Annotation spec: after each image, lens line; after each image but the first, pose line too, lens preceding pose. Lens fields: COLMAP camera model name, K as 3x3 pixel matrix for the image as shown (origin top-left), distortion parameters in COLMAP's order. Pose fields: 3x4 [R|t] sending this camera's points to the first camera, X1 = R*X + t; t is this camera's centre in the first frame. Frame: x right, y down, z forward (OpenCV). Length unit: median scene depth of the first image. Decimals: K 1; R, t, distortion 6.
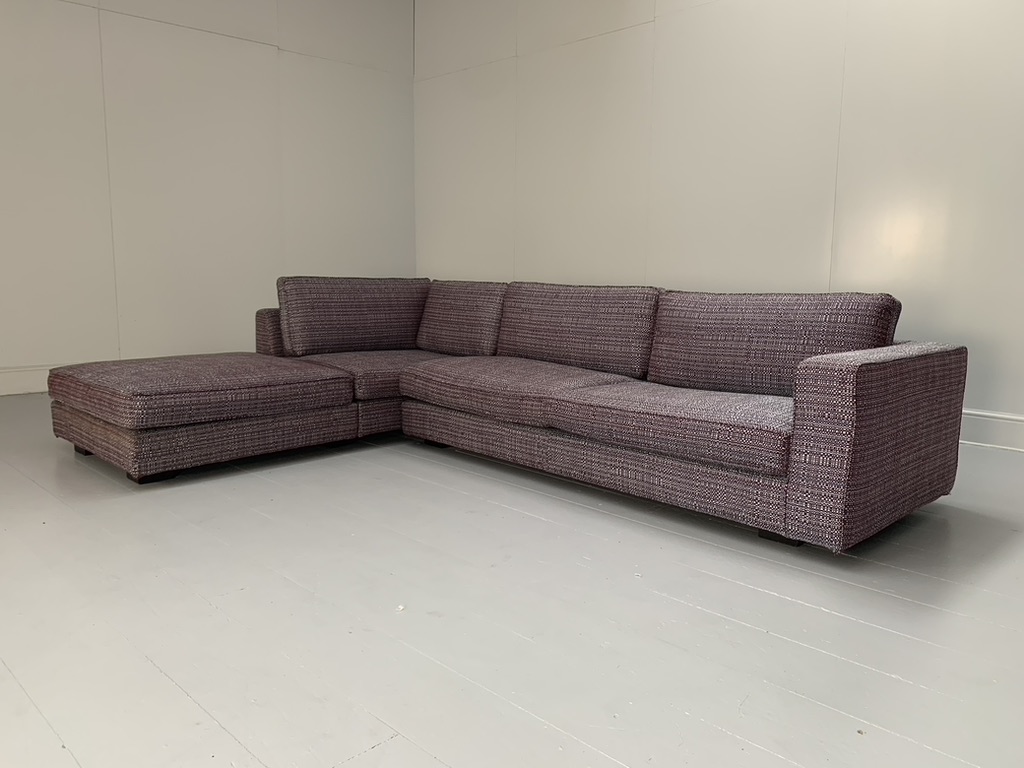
lens RADIAL K [[769.1, 0, 507.2], [0, 769.1, 384.8], [0, 0, 1]] dist [0.024558, -0.033977]
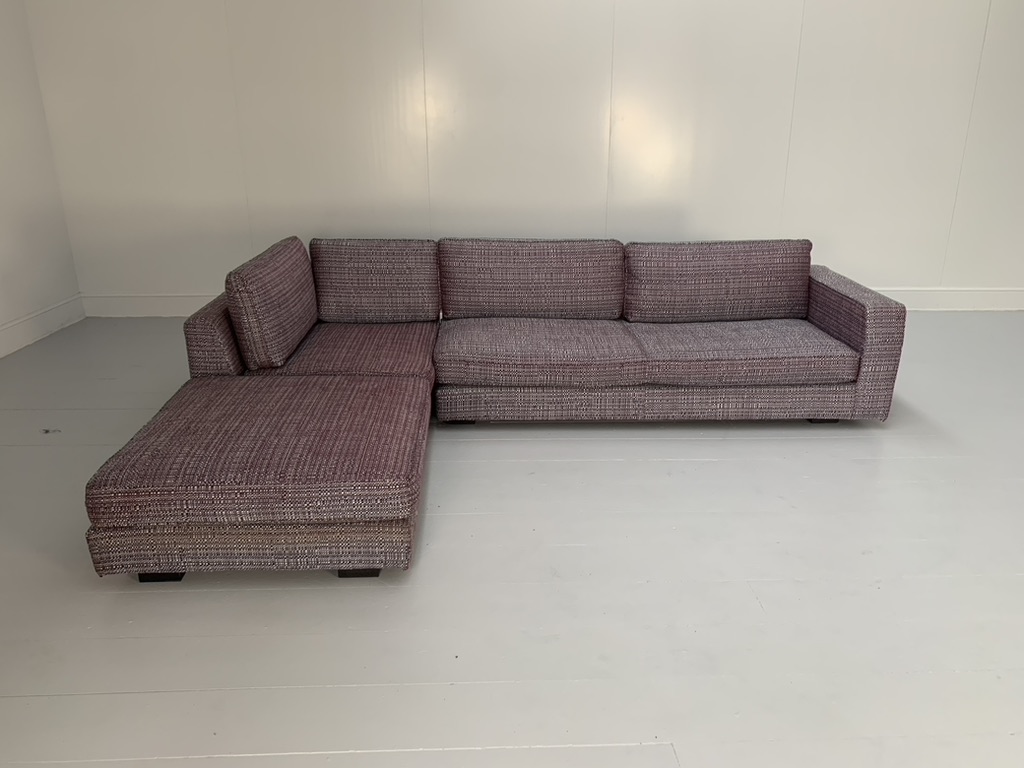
lens RADIAL K [[769.1, 0, 503.3], [0, 769.1, 387.3], [0, 0, 1]] dist [0.024558, -0.033977]
pose [[0.682650, -0.264622, 0.681149, -0.858945], [0.115021, 0.959420, 0.257455, -0.256509], [-0.721637, -0.097405, 0.685385, 0.333253]]
